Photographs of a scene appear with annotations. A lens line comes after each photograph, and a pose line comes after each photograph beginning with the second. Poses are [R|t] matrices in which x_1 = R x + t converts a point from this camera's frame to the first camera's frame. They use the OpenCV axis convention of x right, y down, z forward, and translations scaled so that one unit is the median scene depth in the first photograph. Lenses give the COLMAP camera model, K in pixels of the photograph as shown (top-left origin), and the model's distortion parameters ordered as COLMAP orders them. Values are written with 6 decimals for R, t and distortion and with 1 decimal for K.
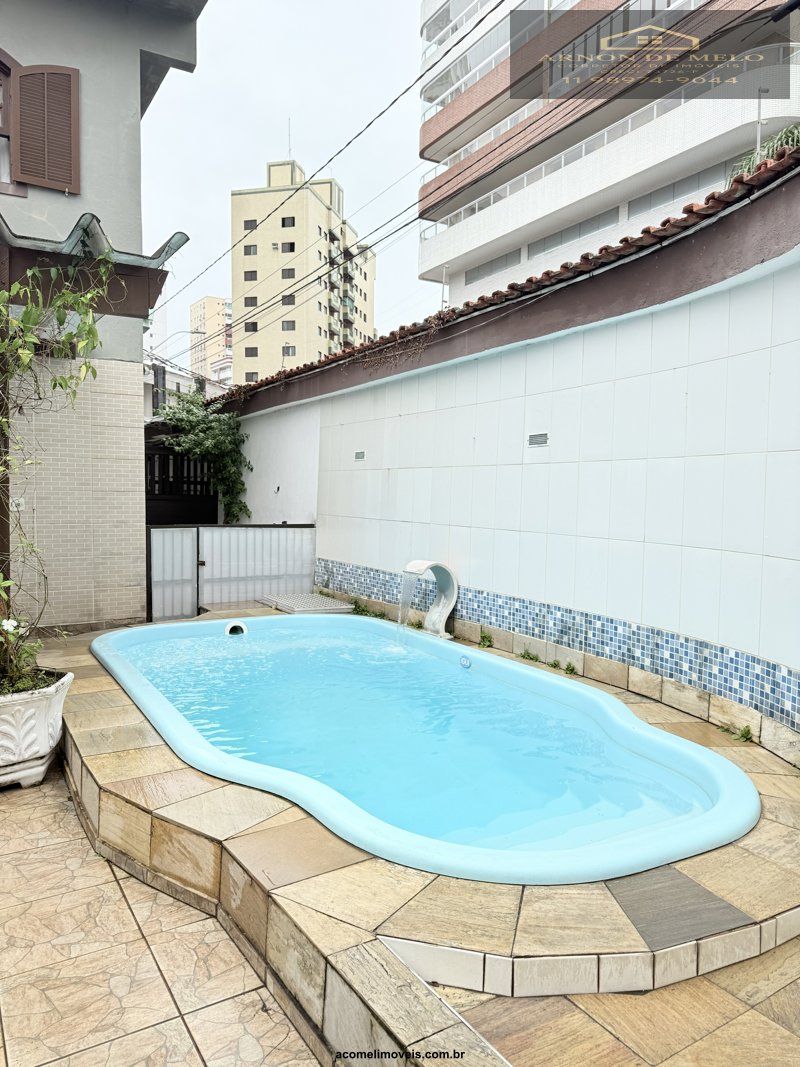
lens RADIAL K [[747.4, 0, 404.0], [0, 747.4, 541.8], [0, 0, 1]] dist [0.043751, -0.043276]
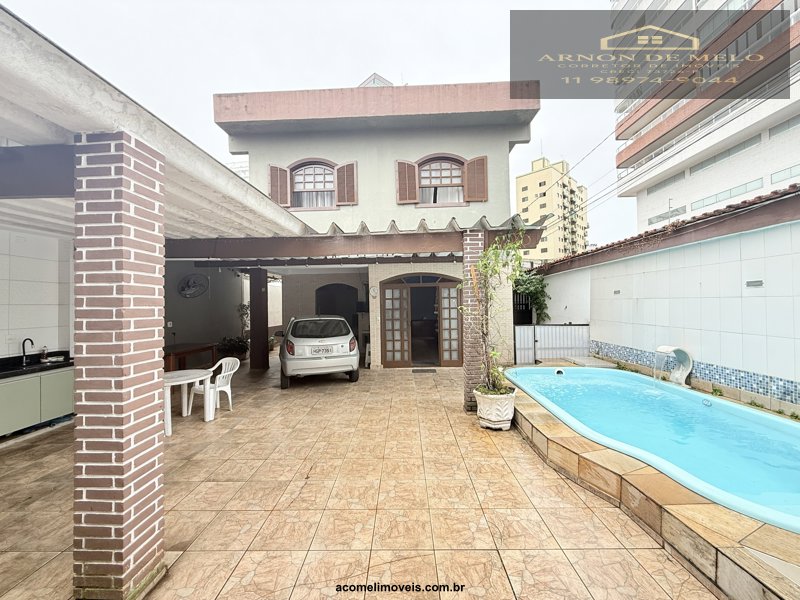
lens RADIAL K [[319.2, 0, 399.5], [0, 319.2, 298.6], [0, 0, 1]] dist [0.001873, -0.000106]
pose [[0.840720, -0.035970, -0.540274, -0.098290], [-0.008582, 0.996781, -0.079718, -0.024037], [0.541402, 0.071657, 0.837705, -0.091322]]
